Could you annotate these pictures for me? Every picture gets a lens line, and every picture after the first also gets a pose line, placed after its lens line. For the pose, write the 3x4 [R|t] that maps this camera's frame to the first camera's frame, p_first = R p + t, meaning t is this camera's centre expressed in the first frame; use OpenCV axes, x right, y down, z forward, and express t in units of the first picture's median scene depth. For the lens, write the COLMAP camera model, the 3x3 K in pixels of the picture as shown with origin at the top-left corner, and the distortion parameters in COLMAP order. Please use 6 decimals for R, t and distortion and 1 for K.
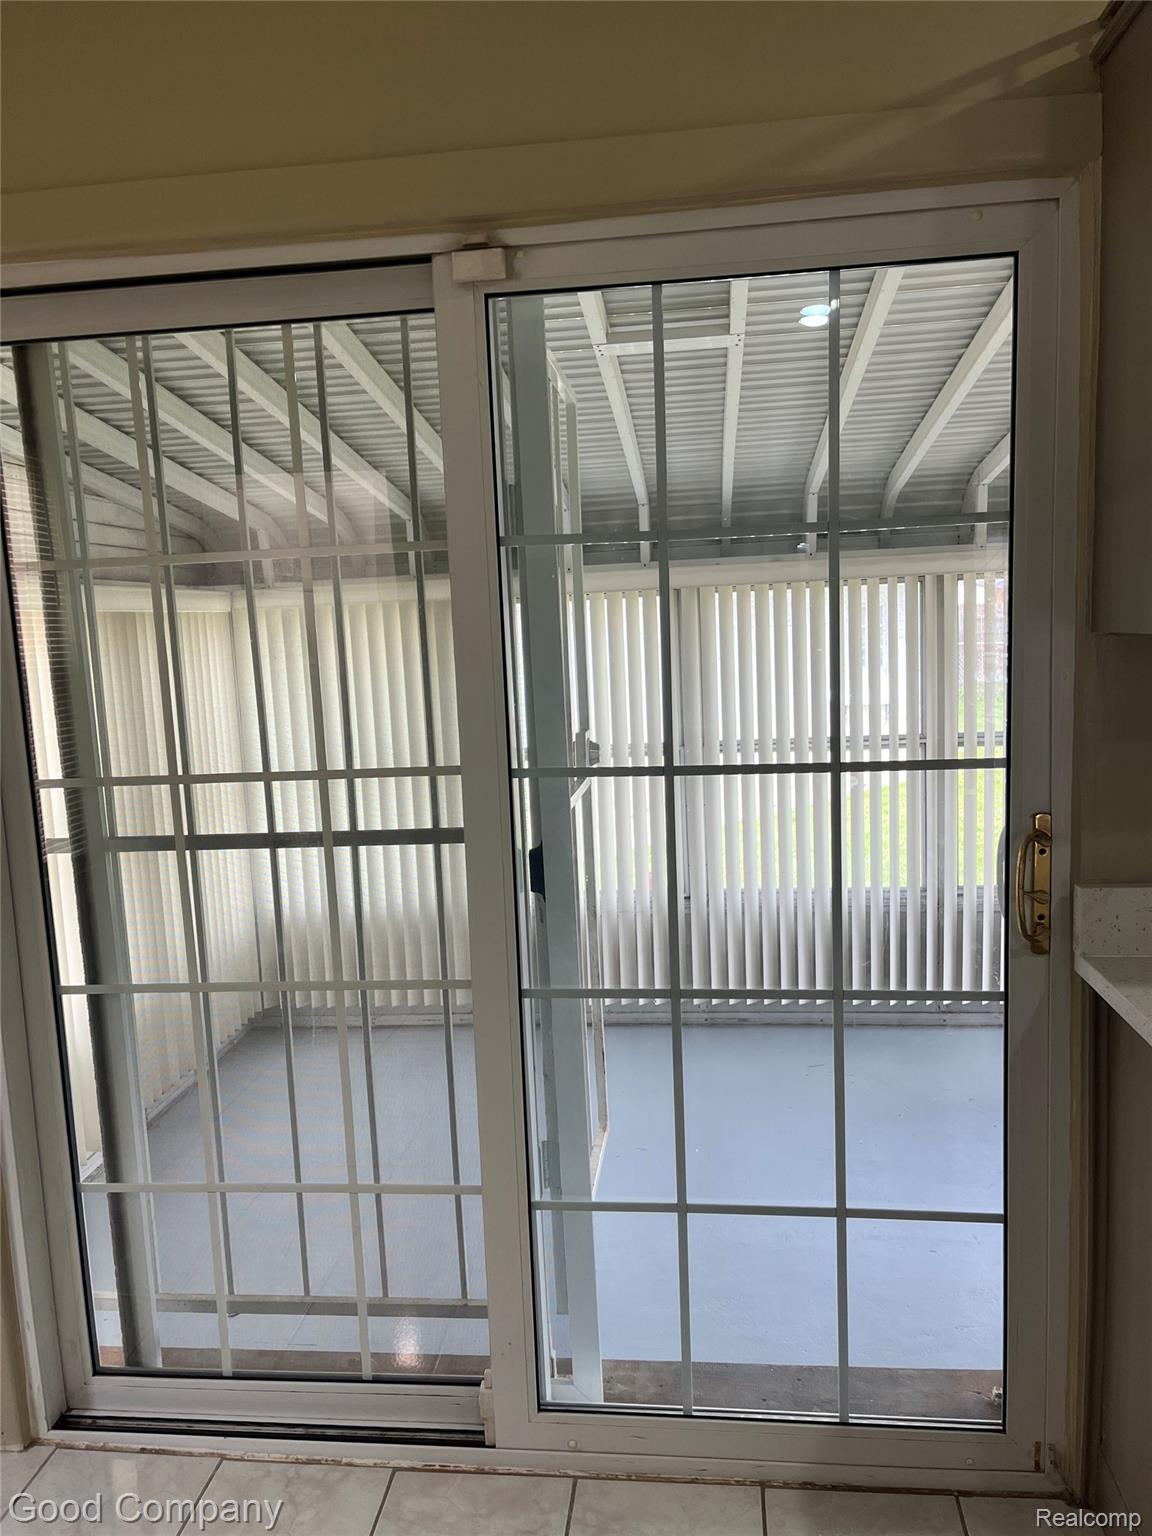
lens RADIAL K [[1149.9, 0, 576.0], [0, 1149.9, 768.0], [0, 0, 1]] dist [0.105332, -0.152230]
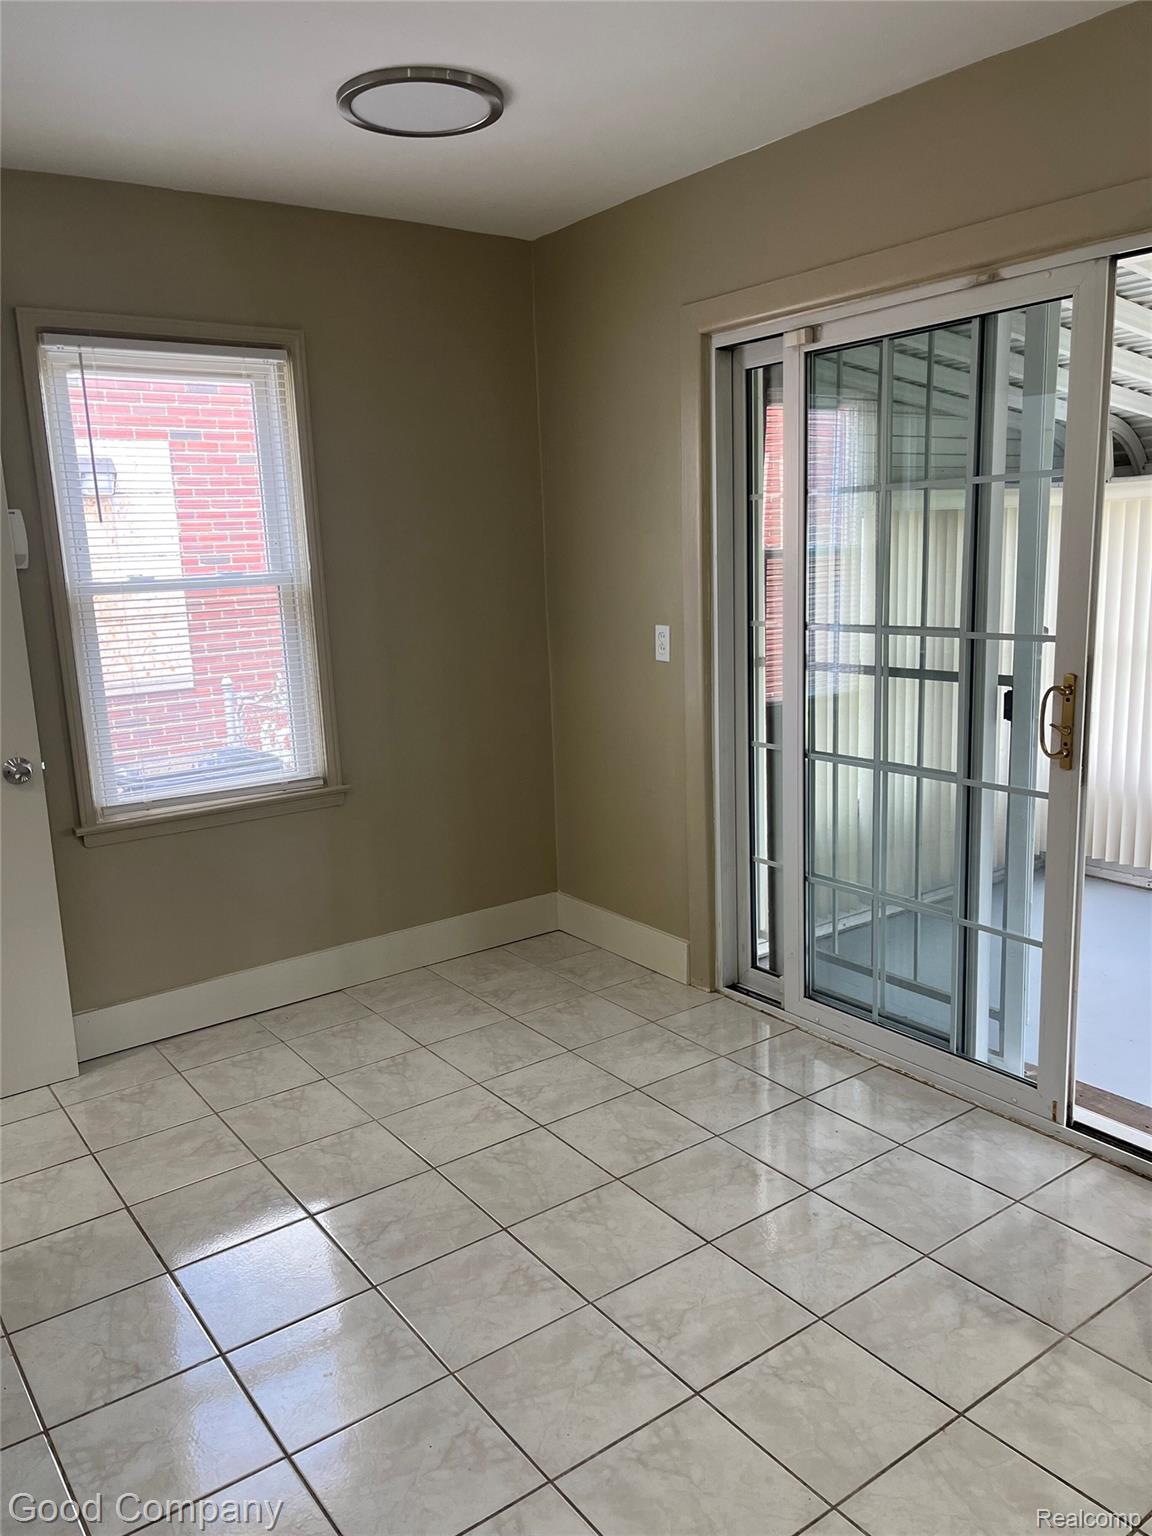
lens RADIAL K [[1149.9, 0, 576.0], [0, 1149.9, 768.0], [0, 0, 1]] dist [0.105332, -0.152230]
pose [[0.686429, 0.164322, -0.708388, 0.595718], [-0.088241, 0.985758, 0.143156, -0.001413], [0.721823, -0.035758, 0.691153, -0.384652]]
